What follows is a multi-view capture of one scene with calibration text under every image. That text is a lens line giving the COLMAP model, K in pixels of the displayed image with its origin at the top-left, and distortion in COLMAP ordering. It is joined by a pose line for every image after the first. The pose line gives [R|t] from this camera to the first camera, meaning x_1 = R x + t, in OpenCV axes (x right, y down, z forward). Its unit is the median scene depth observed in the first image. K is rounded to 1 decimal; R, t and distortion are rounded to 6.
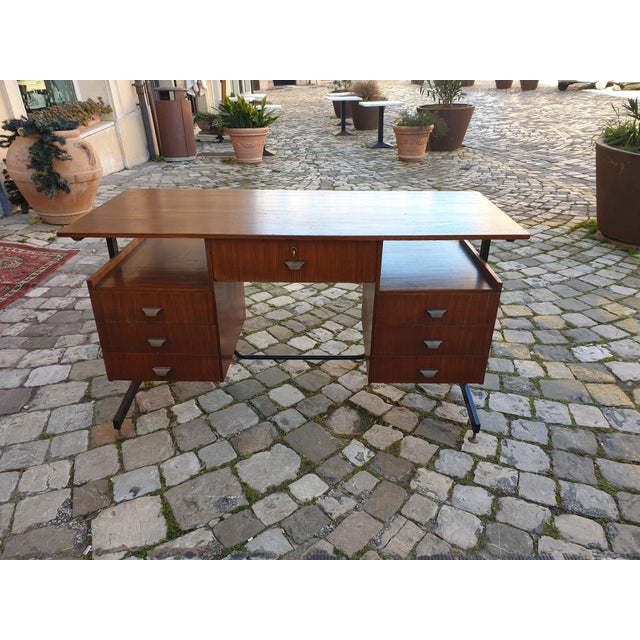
lens RADIAL K [[484.4, 0, 327.2], [0, 484.4, 364.3], [0, 0, 1]] dist [0.026917, -0.006363]
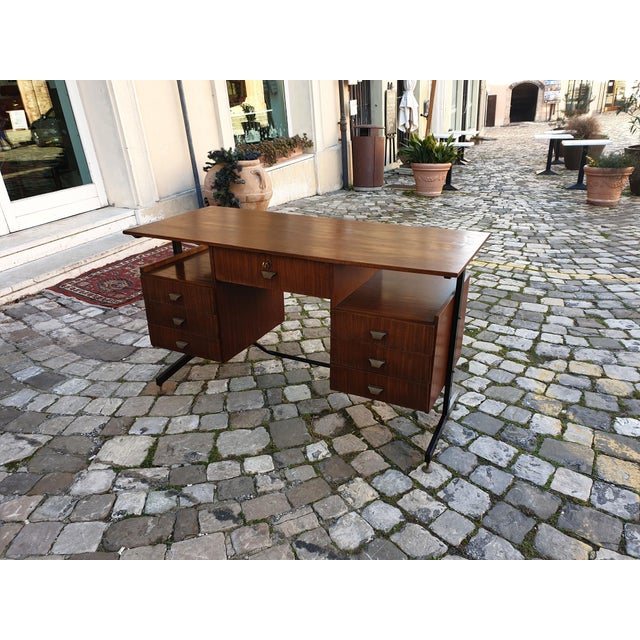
lens RADIAL K [[484.4, 0, 323.7], [0, 484.4, 350.3], [0, 0, 1]] dist [0.026917, -0.006363]
pose [[0.904661, 0.183987, -0.384366, 0.428722], [-0.214473, 0.976006, -0.037602, -0.005145], [0.368226, 0.116453, 0.922415, -0.053133]]
